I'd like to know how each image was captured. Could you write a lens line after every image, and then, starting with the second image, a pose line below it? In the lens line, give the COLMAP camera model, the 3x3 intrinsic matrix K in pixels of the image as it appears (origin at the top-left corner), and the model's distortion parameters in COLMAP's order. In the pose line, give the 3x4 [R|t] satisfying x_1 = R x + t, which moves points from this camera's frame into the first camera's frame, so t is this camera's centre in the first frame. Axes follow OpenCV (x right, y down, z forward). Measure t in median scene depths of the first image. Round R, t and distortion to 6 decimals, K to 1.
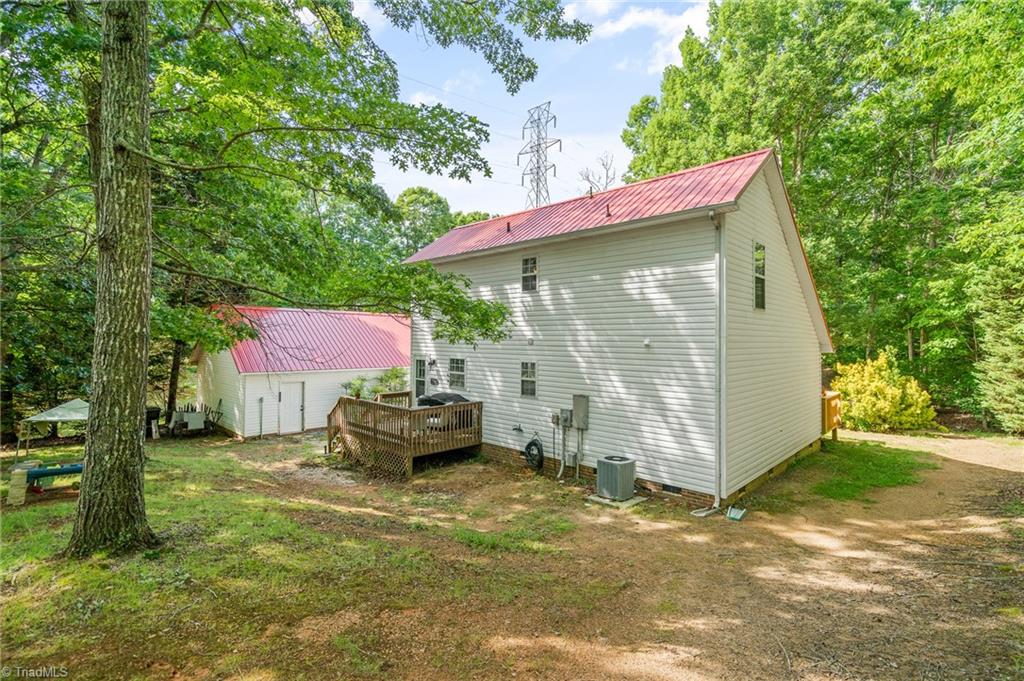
lens RADIAL K [[472.6, 0, 511.3], [0, 472.6, 334.1], [0, 0, 1]] dist [0.003461, 0.000162]
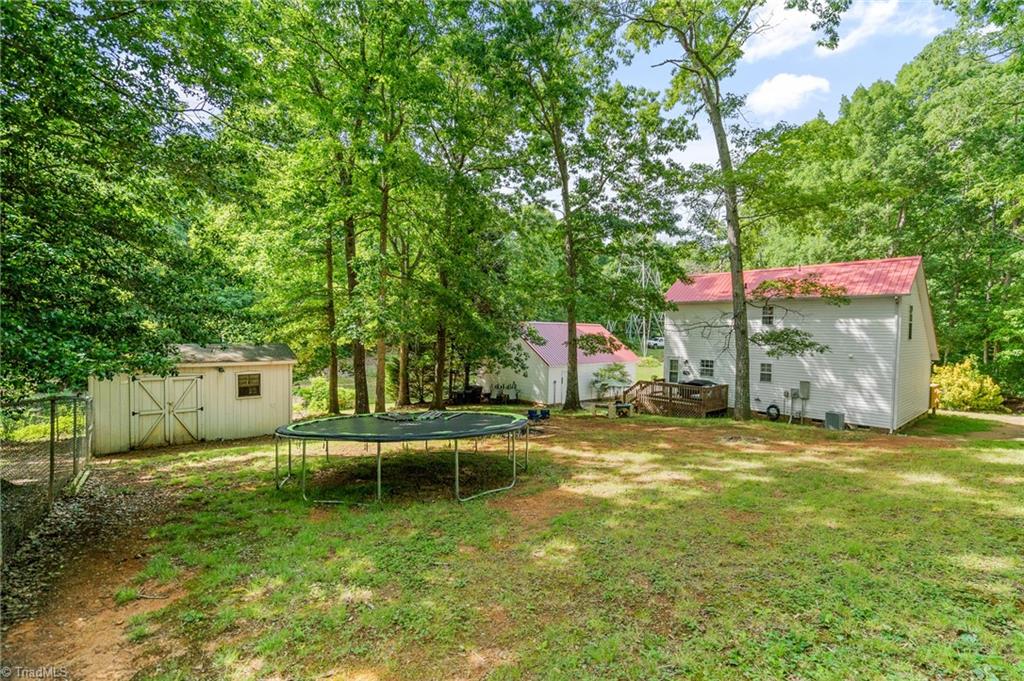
lens RADIAL K [[472.6, 0, 512.0], [0, 472.6, 348.9], [0, 0, 1]] dist [0.003461, 0.000162]
pose [[0.996934, 0.013986, -0.076987, -0.651839], [-0.010235, 0.998751, 0.048896, -0.061946], [0.077574, -0.047959, 0.995832, -0.731648]]
